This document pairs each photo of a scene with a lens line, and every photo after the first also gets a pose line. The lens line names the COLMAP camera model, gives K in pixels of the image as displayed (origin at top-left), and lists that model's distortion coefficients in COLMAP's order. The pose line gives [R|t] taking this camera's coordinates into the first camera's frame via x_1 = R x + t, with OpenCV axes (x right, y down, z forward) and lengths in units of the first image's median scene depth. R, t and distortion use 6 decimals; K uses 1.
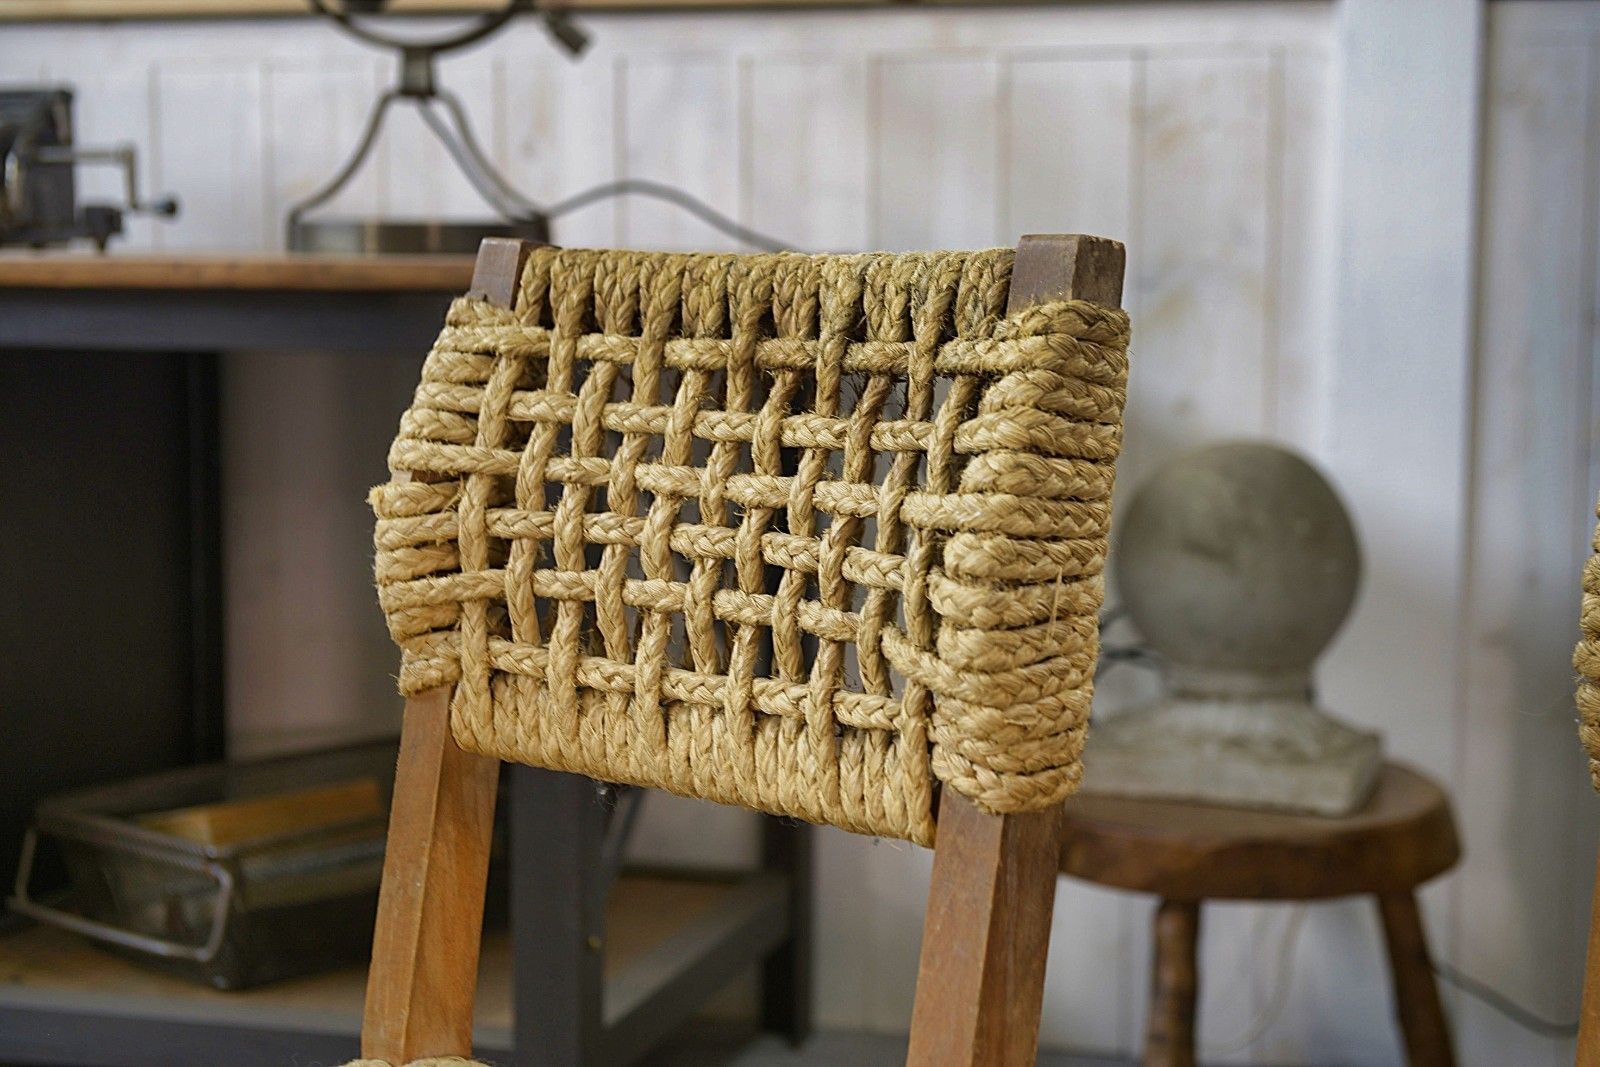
lens RADIAL K [[2846.9, 0, 801.4], [0, 2846.9, 532.9], [0, 0, 1]] dist [0.124426, 0.000000]
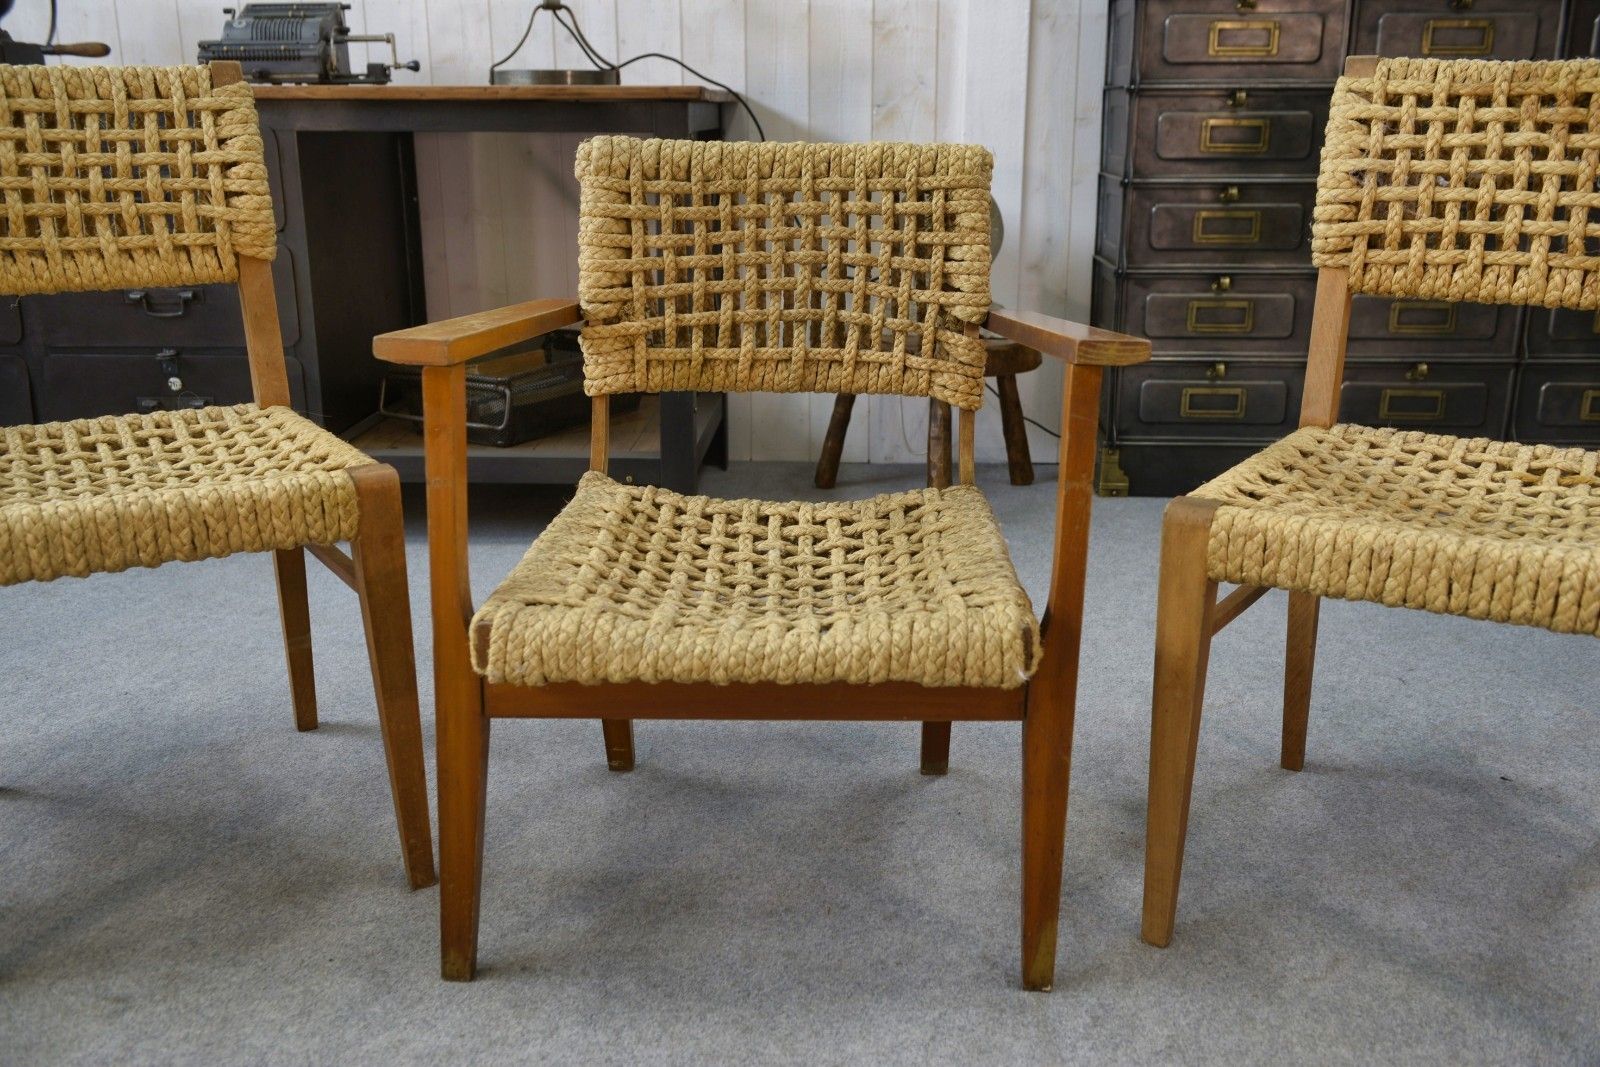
lens RADIAL K [[1467.4, 0, 804.8], [0, 1467.4, 535.5], [0, 0, 1]] dist [0.002852, 0.000000]
pose [[0.967616, -0.072738, 0.241719, -0.473246], [0.029780, 0.983790, 0.176834, 0.072994], [-0.250663, -0.163909, 0.954097, -0.198111]]
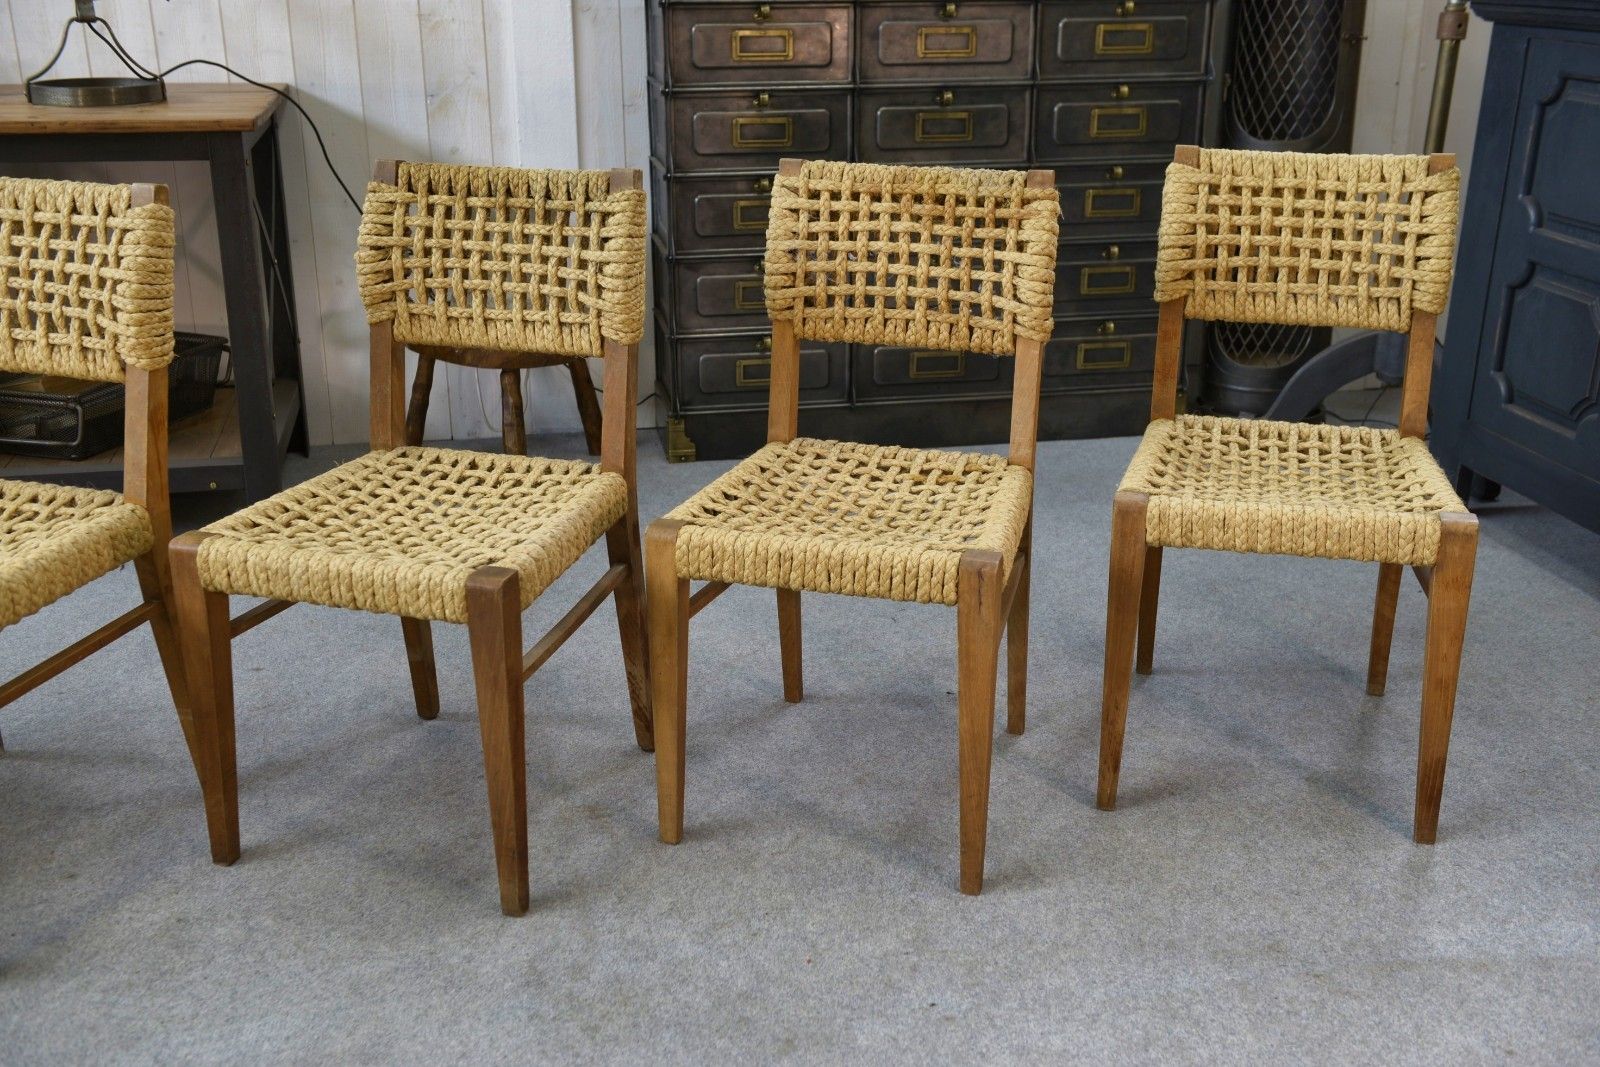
lens RADIAL K [[1751.8, 0, 814.8], [0, 1751.8, 535.0], [0, 0, 1]] dist [0.067255, 0.000000]
pose [[0.882042, -0.158247, 0.443802, -0.587991], [0.053593, 0.969495, 0.239179, -0.143719], [-0.468114, -0.187181, 0.863616, -0.809385]]
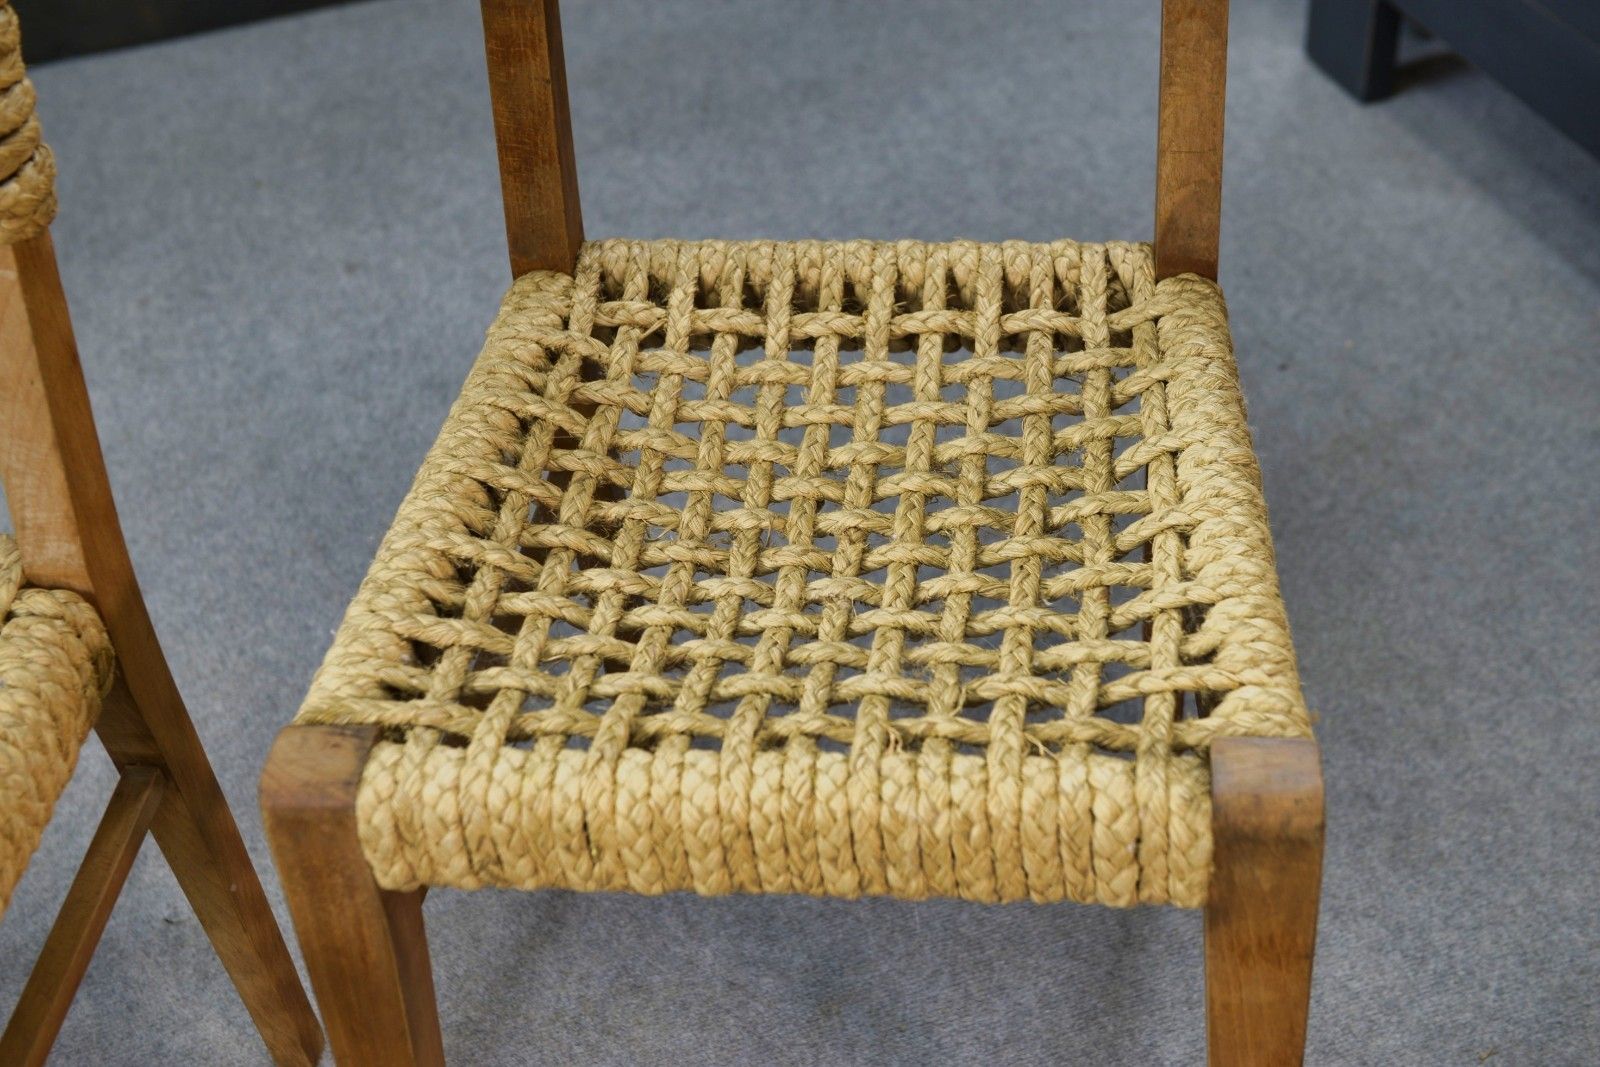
lens RADIAL K [[2253.3, 0, 814.2], [0, 2253.3, 517.4], [0, 0, 1]] dist [0.114948, 0.000000]
pose [[0.814793, -0.413769, 0.406087, 0.328039], [0.141677, 0.821322, 0.552592, -0.198085], [-0.562174, -0.392715, 0.727829, -0.047586]]
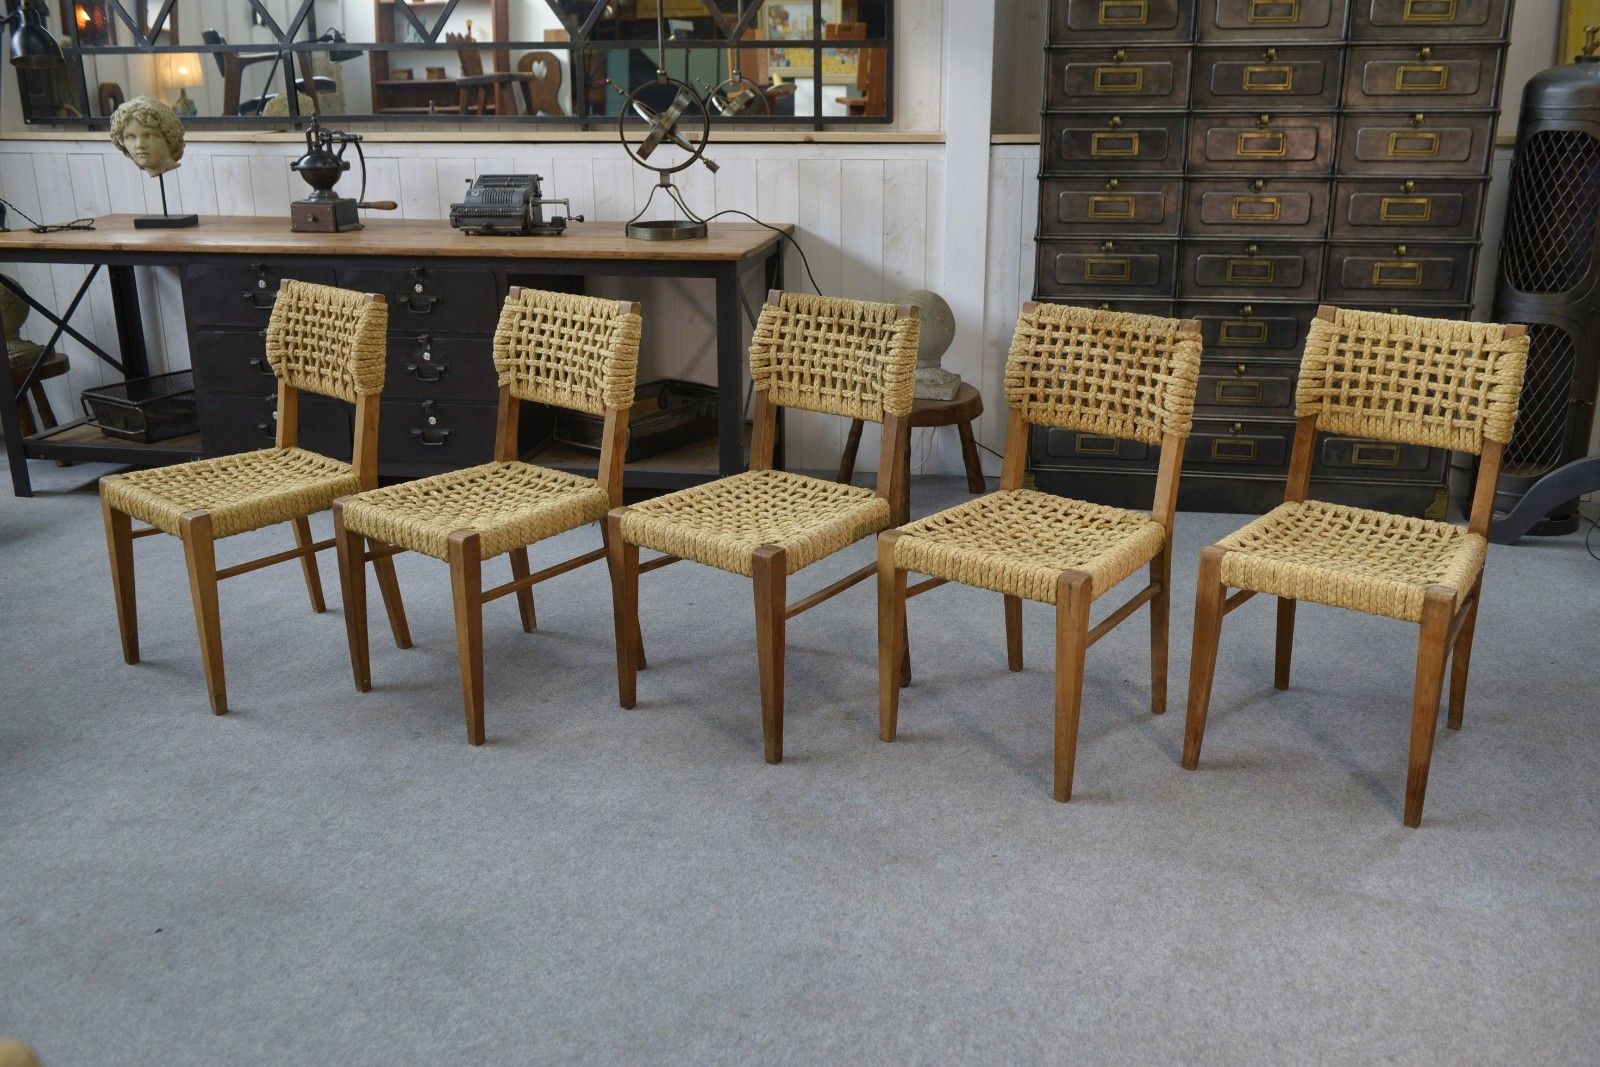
lens RADIAL K [[1467.4, 0, 804.9], [0, 1467.4, 577.0], [0, 0, 1]] dist [0.002852, 0.000000]
pose [[0.993723, -0.046968, 0.101530, -0.327815], [0.022054, 0.972033, 0.233807, -0.212075], [-0.109672, -0.230100, 0.966967, -1.407853]]
